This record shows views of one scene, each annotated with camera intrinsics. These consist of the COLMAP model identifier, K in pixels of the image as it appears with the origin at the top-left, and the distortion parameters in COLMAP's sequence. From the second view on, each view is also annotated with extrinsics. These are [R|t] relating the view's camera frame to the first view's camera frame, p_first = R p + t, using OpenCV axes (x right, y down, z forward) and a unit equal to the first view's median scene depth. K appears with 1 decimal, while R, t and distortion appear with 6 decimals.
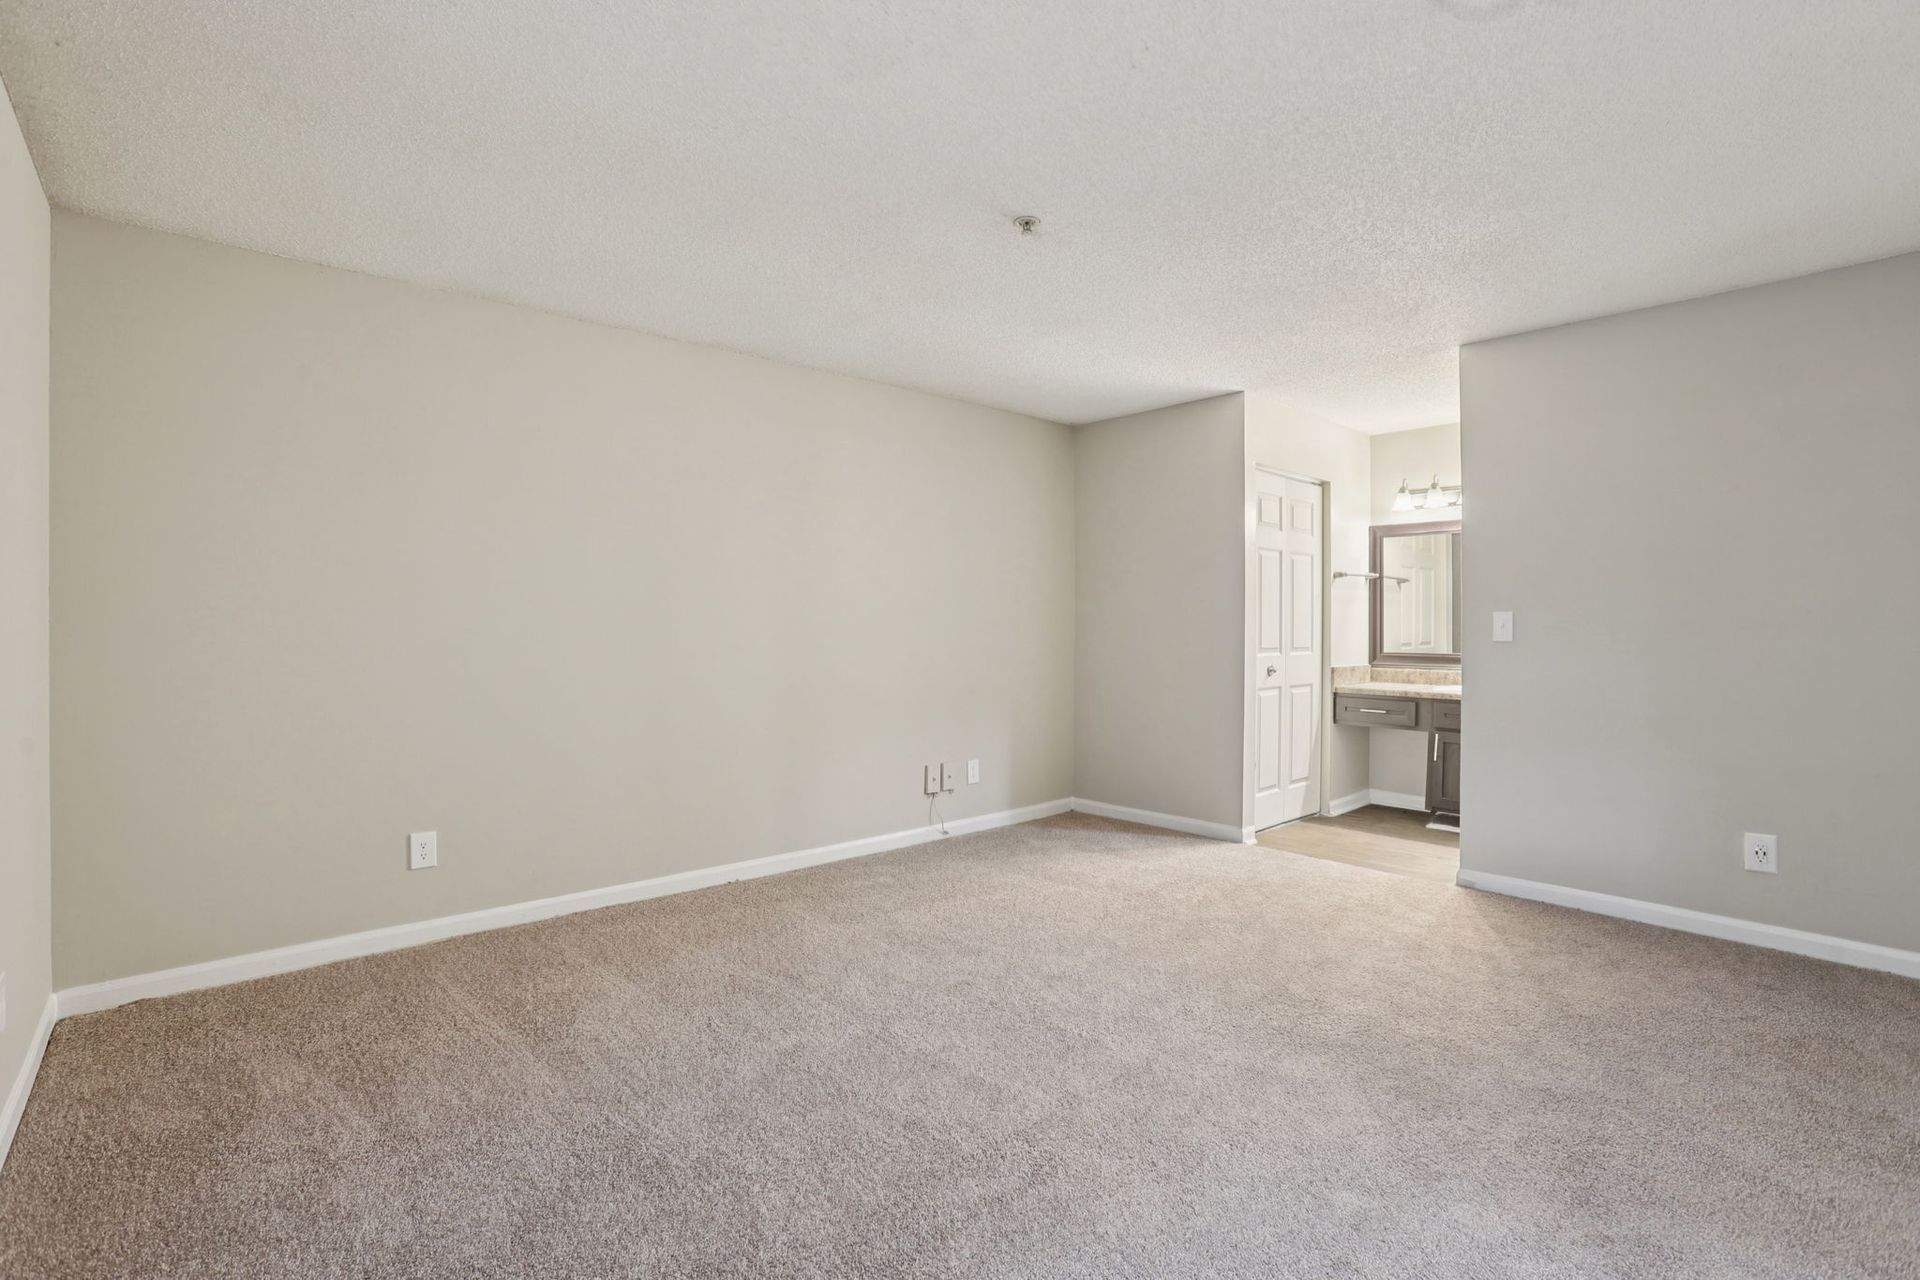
lens RADIAL K [[882.8, 0, 954.7], [0, 882.8, 630.8], [0, 0, 1]] dist [-0.033633, -0.000160]
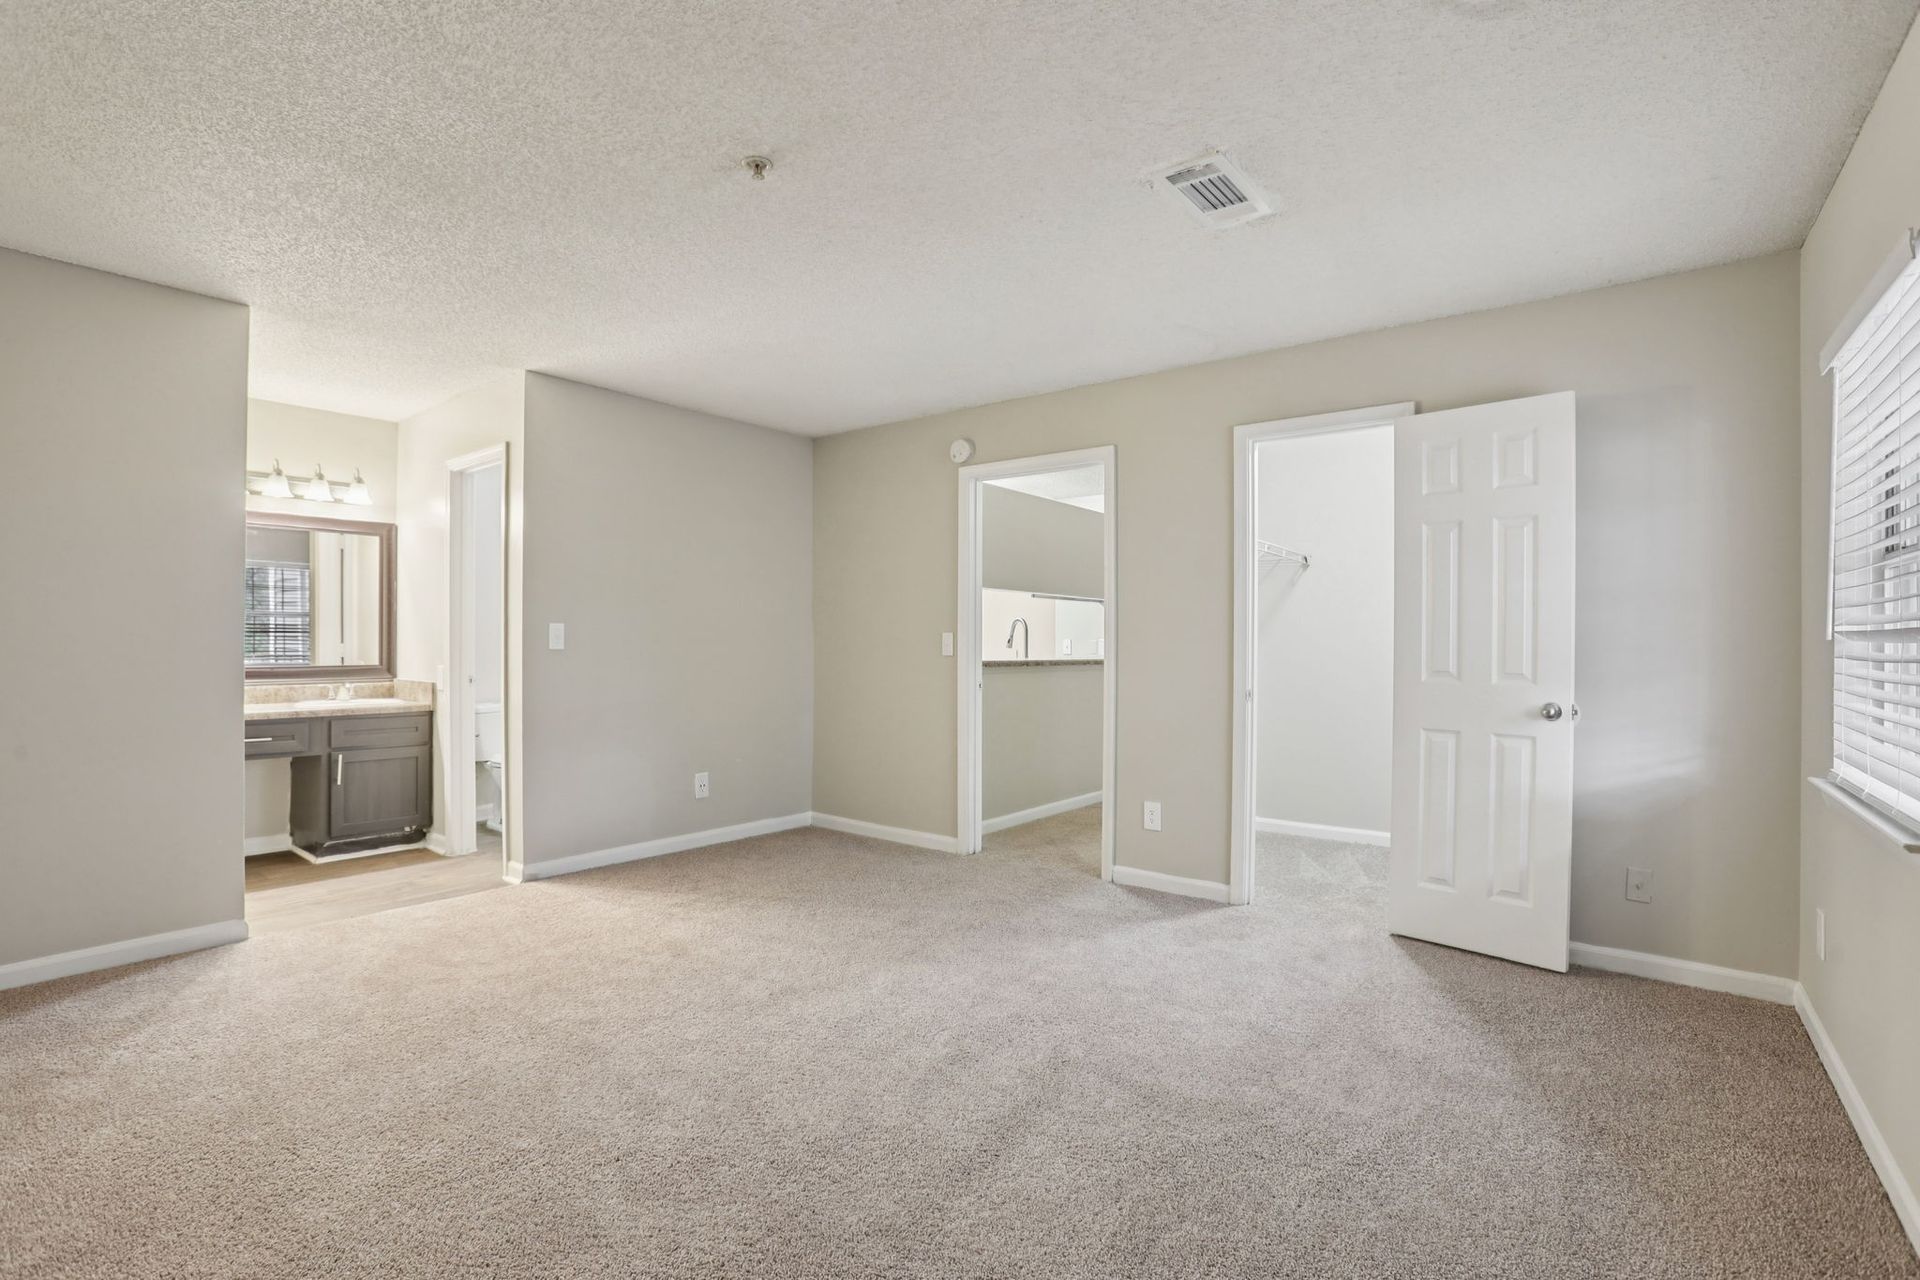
lens RADIAL K [[882.8, 0, 954.7], [0, 882.8, 630.8], [0, 0, 1]] dist [-0.033633, -0.000160]
pose [[-0.150506, 0.002407, 0.988606, -0.619937], [-0.000672, 0.999997, -0.002537, -0.011244], [-0.988609, -0.001046, -0.150504, 0.726261]]
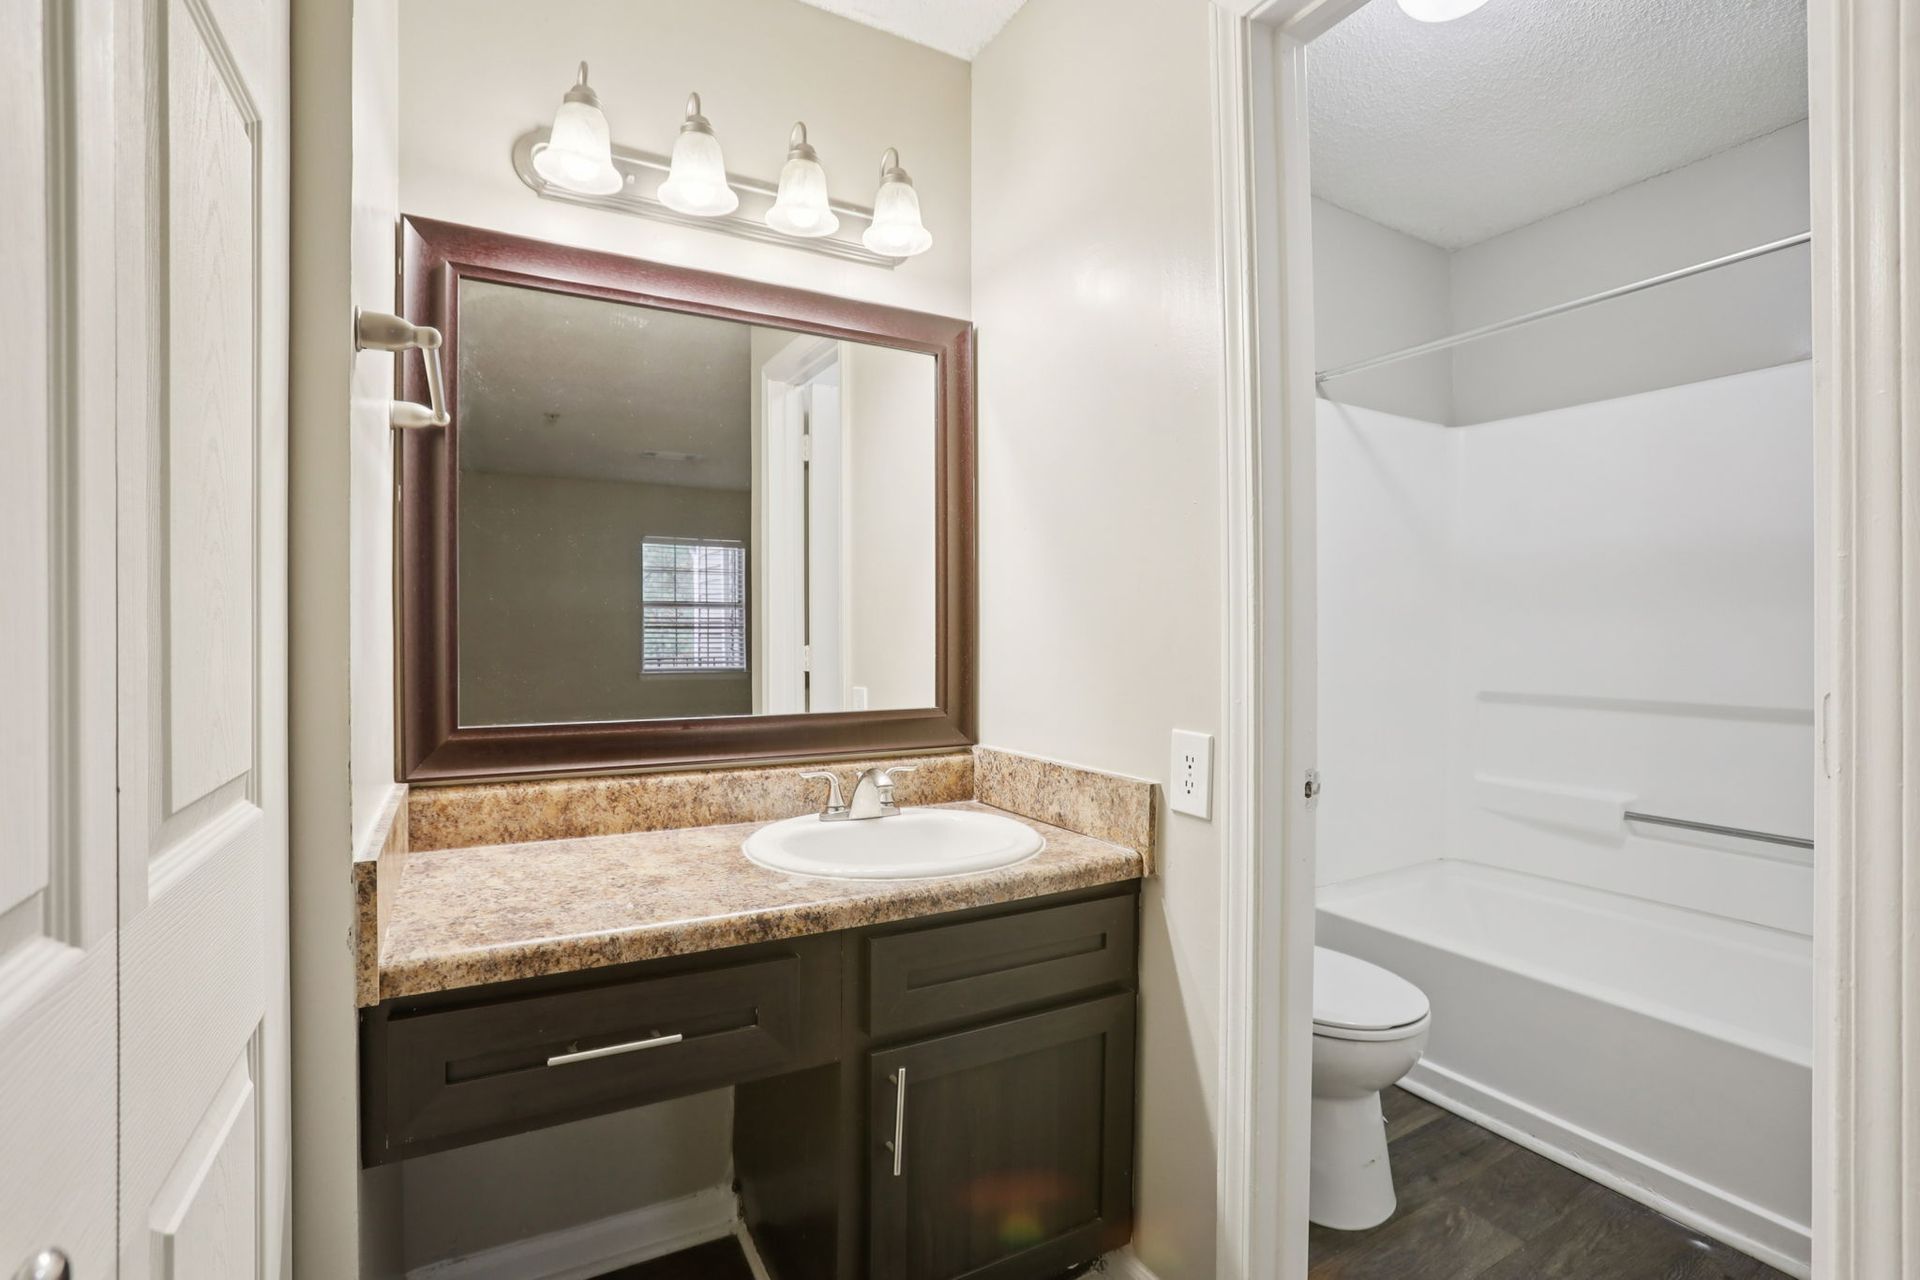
lens RADIAL K [[882.8, 0, 954.7], [0, 882.8, 630.8], [0, 0, 1]] dist [-0.033633, -0.000160]
pose [[0.231646, -0.002918, 0.972796, 0.463725], [0.002744, 0.999993, 0.002346, -0.005776], [-0.972796, 0.002126, 0.231652, 1.336215]]
